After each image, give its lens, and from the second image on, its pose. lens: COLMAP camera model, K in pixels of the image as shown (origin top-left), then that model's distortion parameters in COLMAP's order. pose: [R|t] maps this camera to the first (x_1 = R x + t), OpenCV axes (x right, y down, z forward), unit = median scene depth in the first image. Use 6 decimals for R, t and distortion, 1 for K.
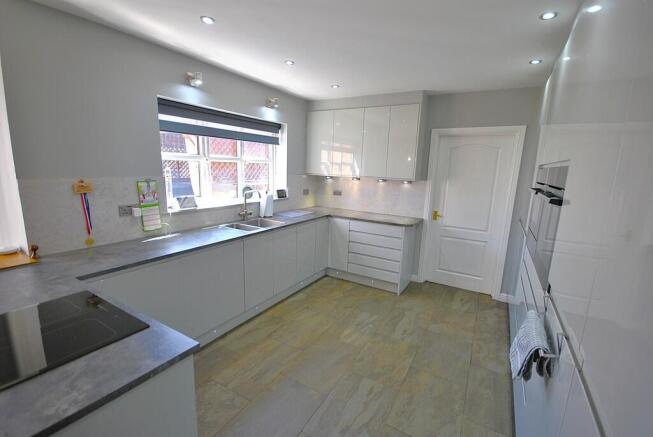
lens RADIAL K [[288.2, 0, 328.9], [0, 288.2, 220.2], [0, 0, 1]] dist [-0.001636, -0.000070]
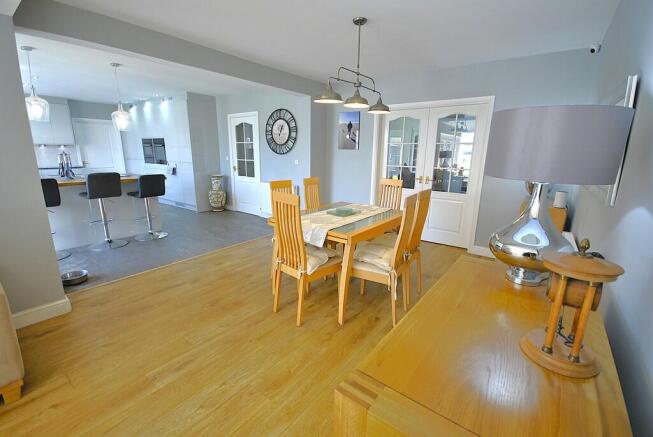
lens RADIAL K [[289.6, 0, 326.7], [0, 289.6, 219.9], [0, 0, 1]] dist [0.011619, -0.013226]
pose [[0.131086, -0.260032, 0.956661, -1.572385], [0.174582, 0.955962, 0.235920, 0.195881], [-0.975878, 0.136090, 0.170711, -0.980603]]
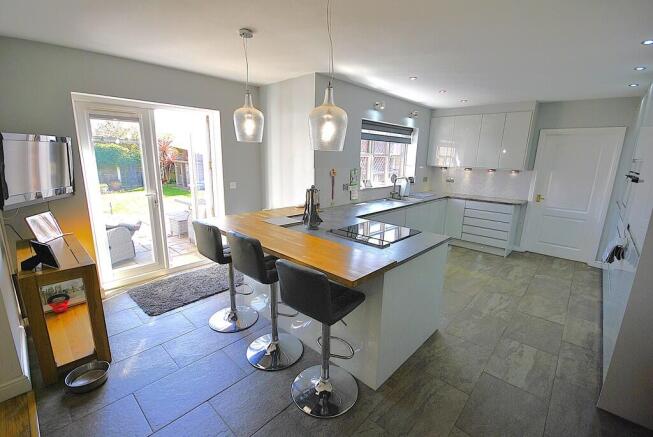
lens RADIAL K [[289.6, 0, 326.7], [0, 289.6, 219.9], [0, 0, 1]] dist [0.011619, -0.013226]
pose [[0.976696, 0.038110, -0.211217, -0.298854], [-0.032270, 0.998997, 0.031028, 0.077215], [0.212188, -0.023489, 0.976947, -0.493574]]
